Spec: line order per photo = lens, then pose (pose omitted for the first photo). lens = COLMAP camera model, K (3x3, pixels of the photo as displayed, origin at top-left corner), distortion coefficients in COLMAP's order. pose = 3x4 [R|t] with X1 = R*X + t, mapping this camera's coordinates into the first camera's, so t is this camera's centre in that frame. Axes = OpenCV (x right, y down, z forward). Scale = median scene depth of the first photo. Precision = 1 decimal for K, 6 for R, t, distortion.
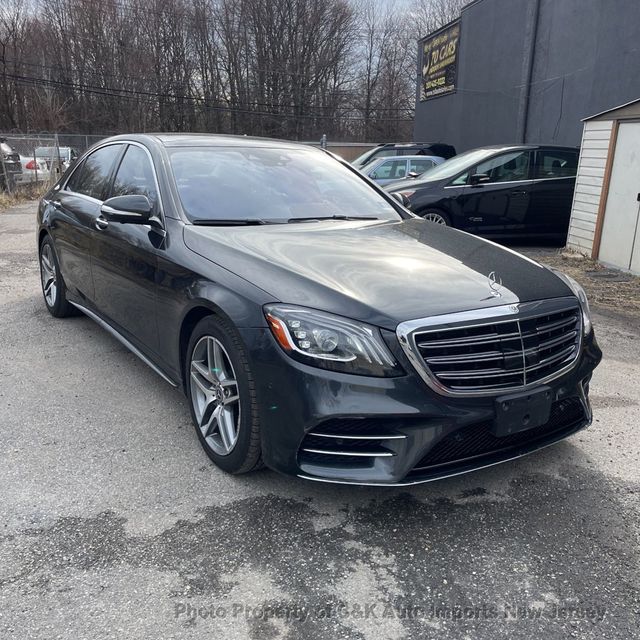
lens RADIAL K [[637.4, 0, 326.5], [0, 637.4, 320.5], [0, 0, 1]] dist [0.070472, -0.098009]
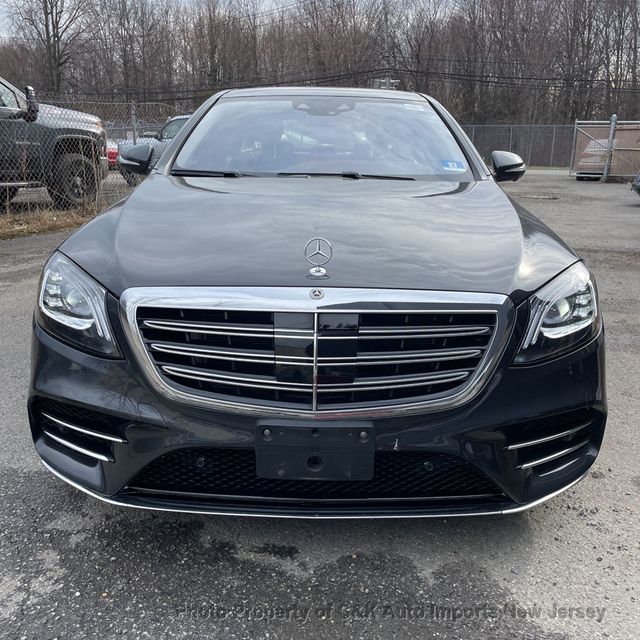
lens RADIAL K [[637.4, 0, 326.5], [0, 637.4, 320.5], [0, 0, 1]] dist [0.070472, -0.098009]
pose [[0.828041, 0.137202, -0.543620, 0.148387], [-0.130014, 0.990155, 0.051864, -0.005754], [0.545384, 0.027733, 0.837727, 0.103932]]
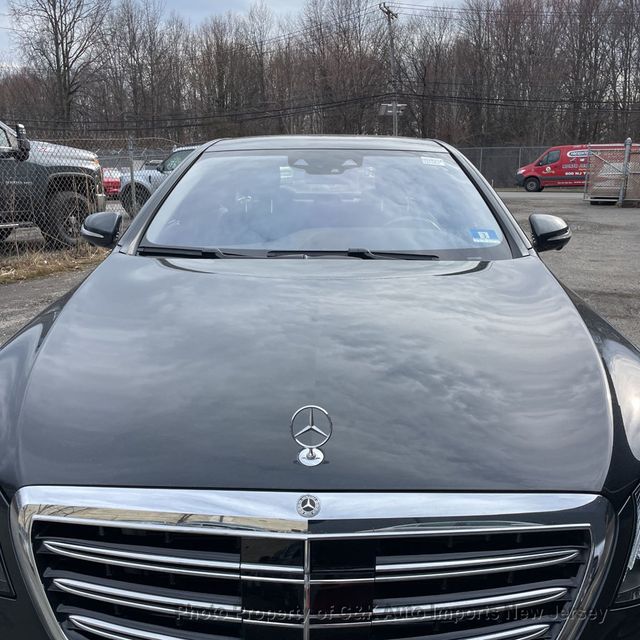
lens RADIAL K [[638.4, 0, 321.2], [0, 638.4, 318.1], [0, 0, 1]] dist [0.083931, -0.123997]
pose [[0.817113, 0.110703, -0.565748, 0.117642], [-0.121968, 0.992370, 0.018023, -0.033374], [0.563427, 0.054276, 0.824381, 0.147518]]
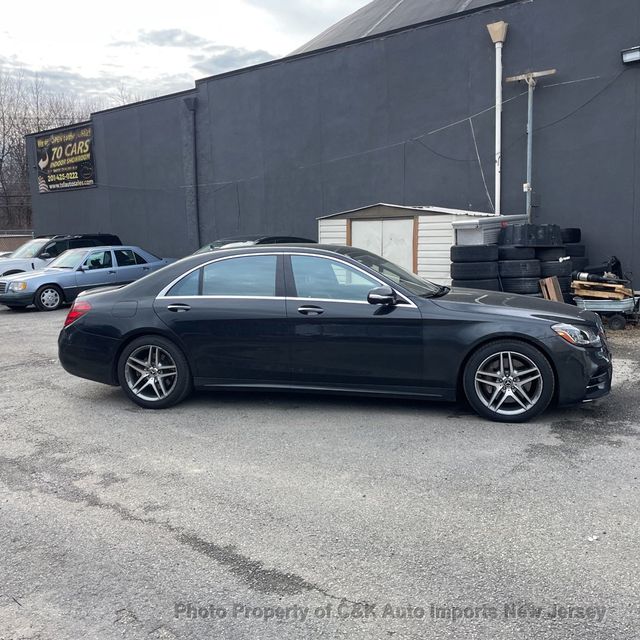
lens RADIAL K [[637.4, 0, 326.5], [0, 637.4, 320.5], [0, 0, 1]] dist [0.070472, -0.098009]
pose [[0.733715, -0.126598, 0.667560, -0.437527], [0.205868, 0.977727, -0.040850, -0.022828], [-0.647519, 0.167401, 0.743435, -0.017376]]
